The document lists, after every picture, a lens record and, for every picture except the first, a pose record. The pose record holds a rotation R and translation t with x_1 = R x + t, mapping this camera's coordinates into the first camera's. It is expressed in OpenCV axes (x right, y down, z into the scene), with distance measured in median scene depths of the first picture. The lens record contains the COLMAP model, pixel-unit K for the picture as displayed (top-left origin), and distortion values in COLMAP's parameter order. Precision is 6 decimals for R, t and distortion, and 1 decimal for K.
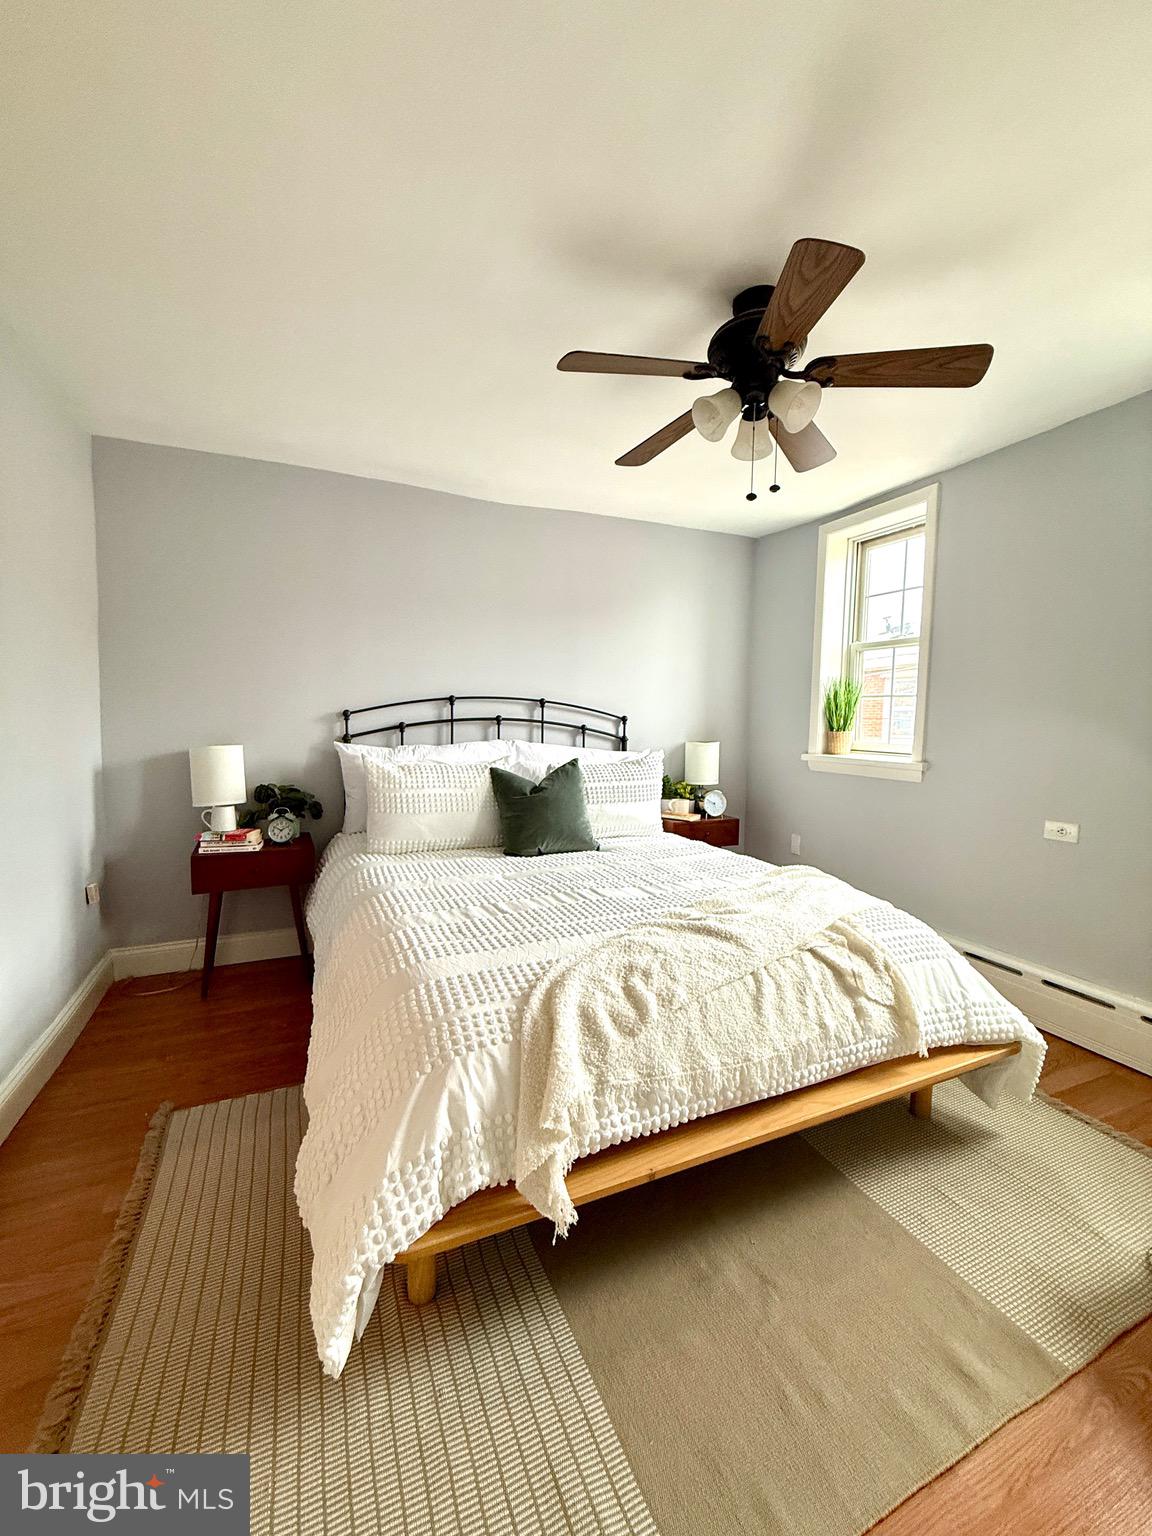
lens RADIAL K [[603.6, 0, 576.0], [0, 603.6, 768.0], [0, 0, 1]] dist [0.001118, 0.000139]
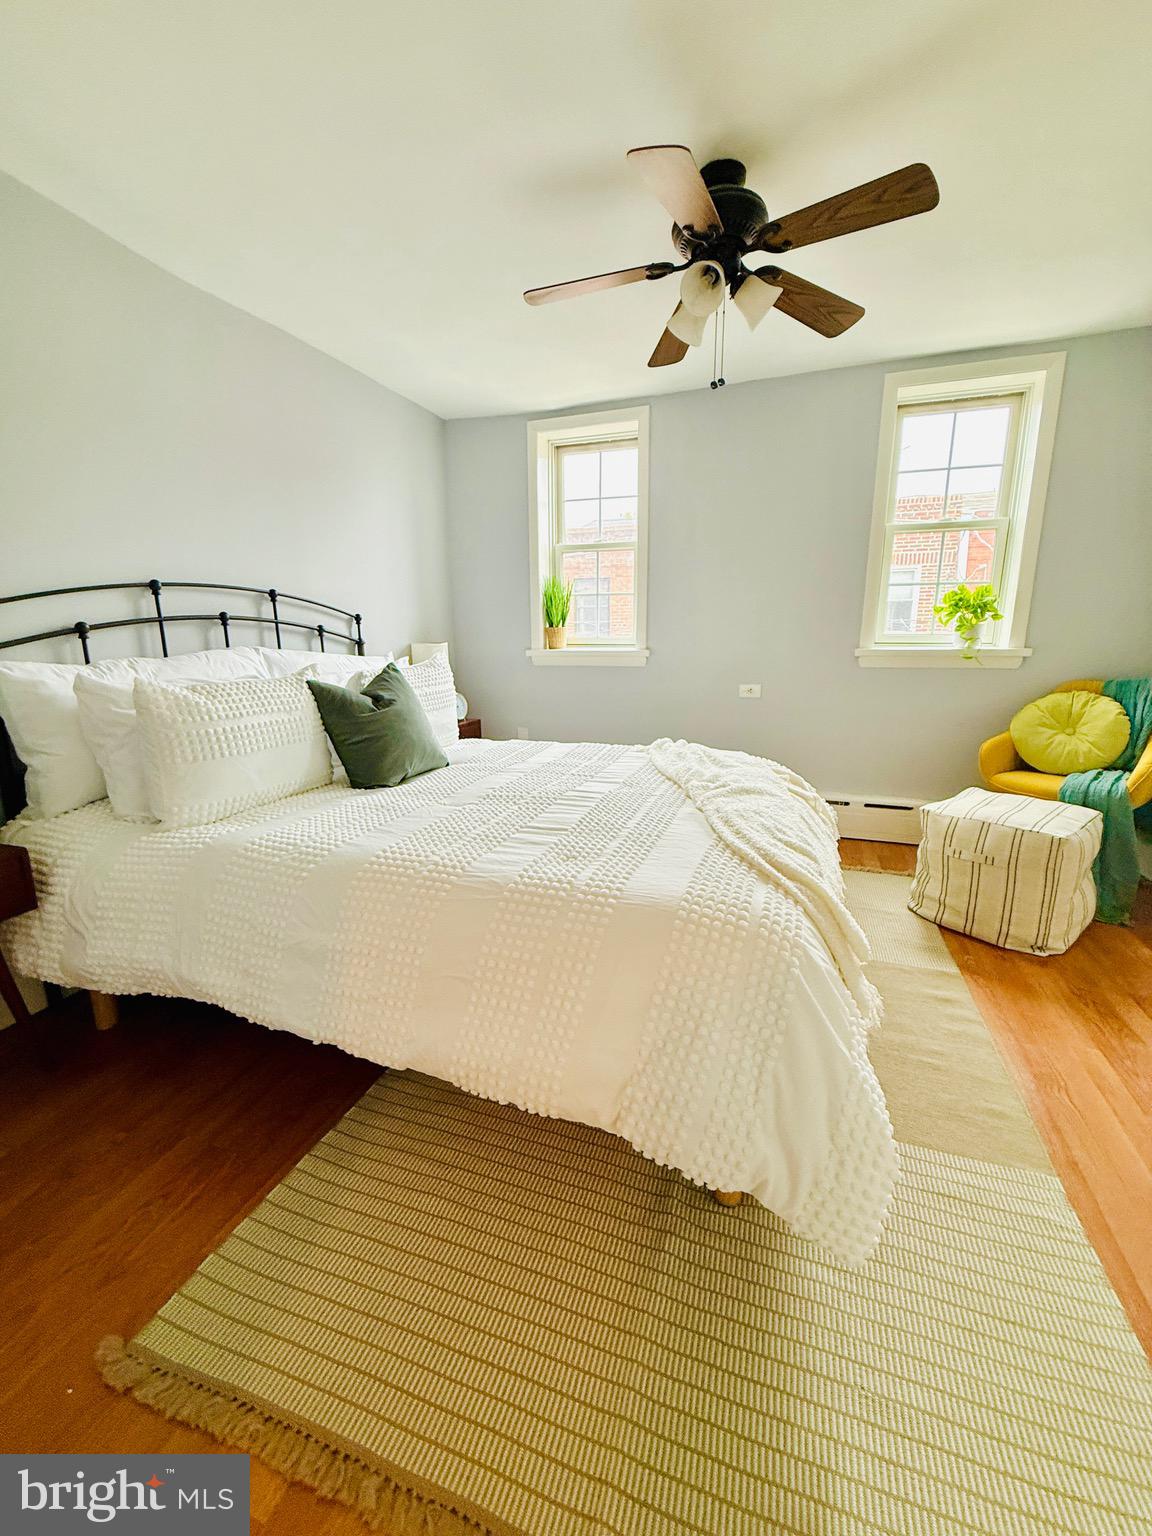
lens RADIAL K [[603.6, 0, 576.0], [0, 603.6, 768.0], [0, 0, 1]] dist [0.001118, 0.000139]
pose [[0.688357, -0.181076, 0.702407, -0.397961], [0.078350, 0.981236, 0.176174, -0.000307], [-0.721128, -0.066237, 0.689628, 0.217935]]
